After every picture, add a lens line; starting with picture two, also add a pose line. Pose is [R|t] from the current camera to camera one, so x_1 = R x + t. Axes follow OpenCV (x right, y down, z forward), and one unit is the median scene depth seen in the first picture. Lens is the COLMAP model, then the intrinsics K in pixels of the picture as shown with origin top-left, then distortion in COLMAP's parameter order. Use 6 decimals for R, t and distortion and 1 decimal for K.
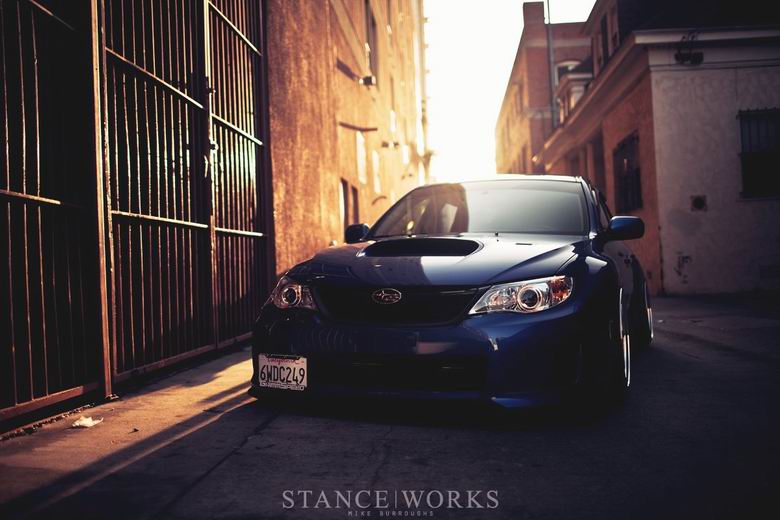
lens RADIAL K [[747.3, 0, 390.0], [0, 747.3, 260.0], [0, 0, 1]] dist [-0.105825, 0.136989]
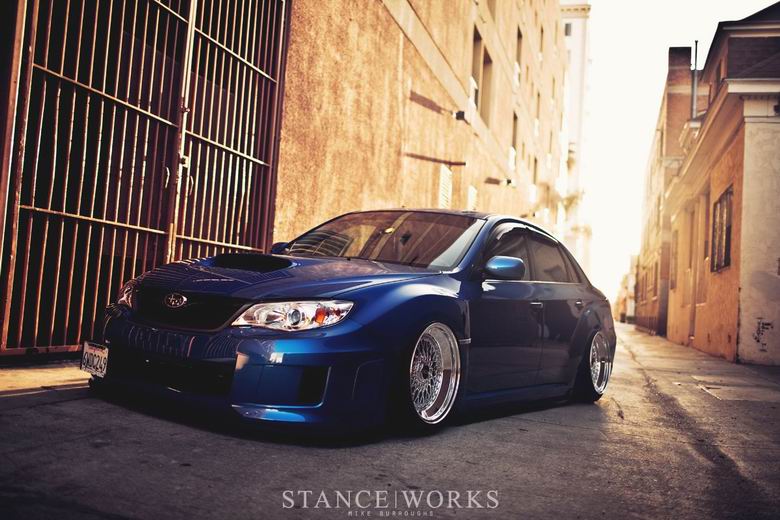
lens RADIAL K [[747.3, 0, 390.0], [0, 747.3, 260.0], [0, 0, 1]] dist [-0.105825, 0.136989]
pose [[0.973474, 0.097360, -0.207049, 0.124434], [-0.106630, 0.993715, -0.034066, -0.001456], [0.202431, 0.055240, 0.977737, 0.002476]]
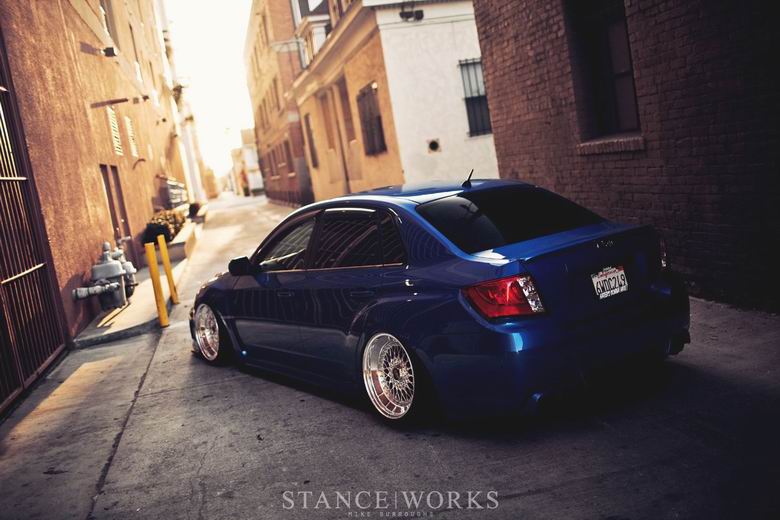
lens RADIAL K [[747.3, 0, 390.0], [0, 747.3, 260.0], [0, 0, 1]] dist [-0.105825, 0.136989]
pose [[0.945352, -0.150509, 0.289235, -0.001417], [0.116358, 0.984404, 0.131943, -0.063394], [-0.304583, -0.091078, 0.948121, -0.079557]]
